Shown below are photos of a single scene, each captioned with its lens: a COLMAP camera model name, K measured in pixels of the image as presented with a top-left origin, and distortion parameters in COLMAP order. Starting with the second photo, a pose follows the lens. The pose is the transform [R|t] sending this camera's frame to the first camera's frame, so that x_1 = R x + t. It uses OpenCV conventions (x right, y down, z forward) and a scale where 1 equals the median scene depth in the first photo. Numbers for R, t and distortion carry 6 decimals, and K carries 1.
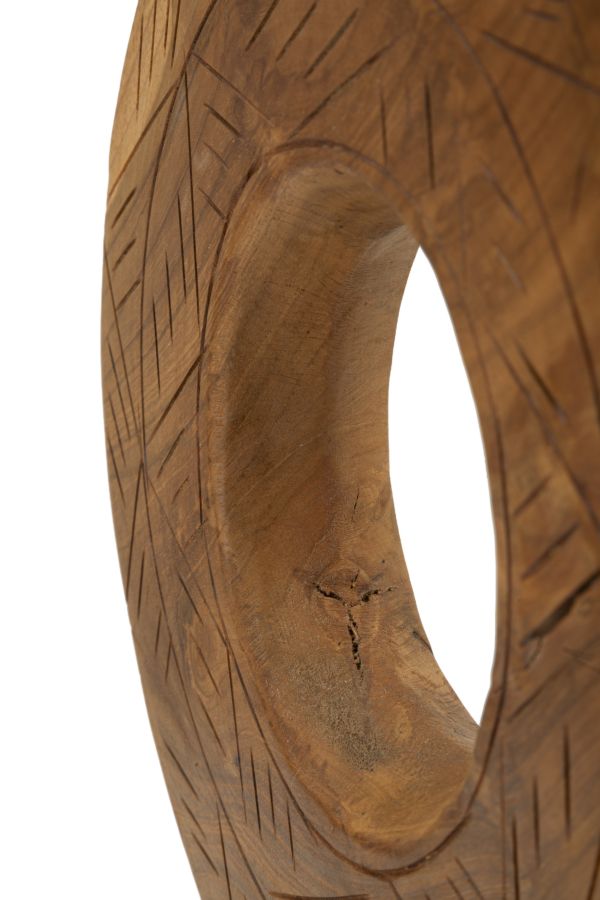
lens RADIAL K [[2123.1, 0, 300.0], [0, 2123.1, 450.0], [0, 0, 1]] dist [0.129311, 0.454933]
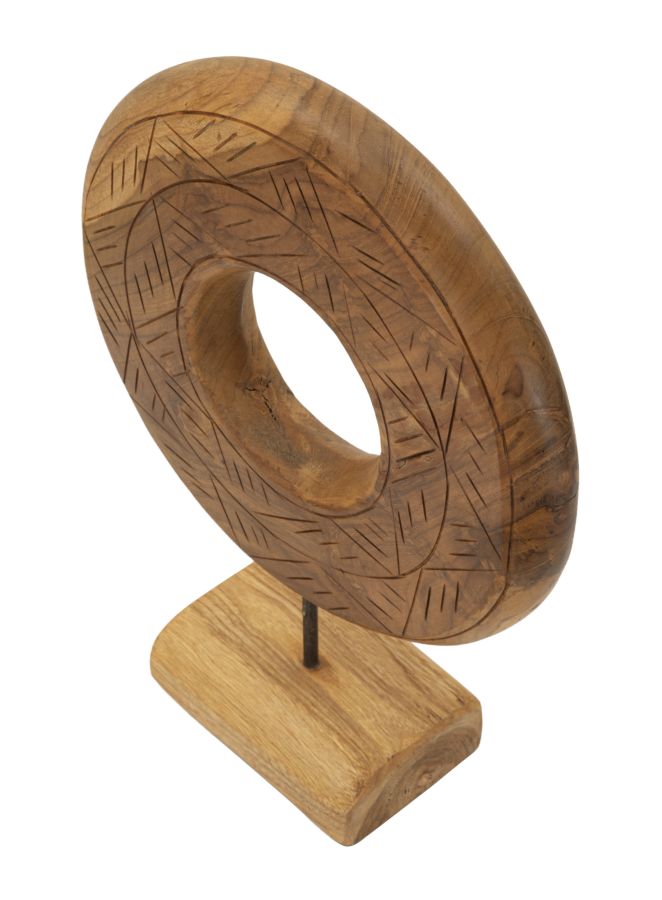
lens RADIAL K [[2014.1, 0, 331.0], [0, 2014.1, 450.0], [0, 0, 1]] dist [0.049950, 0.160908]
pose [[0.922371, -0.295649, 0.248643, -0.465571], [0.161817, 0.880150, 0.446264, -0.827318], [-0.350780, -0.371386, 0.859666, -0.911321]]
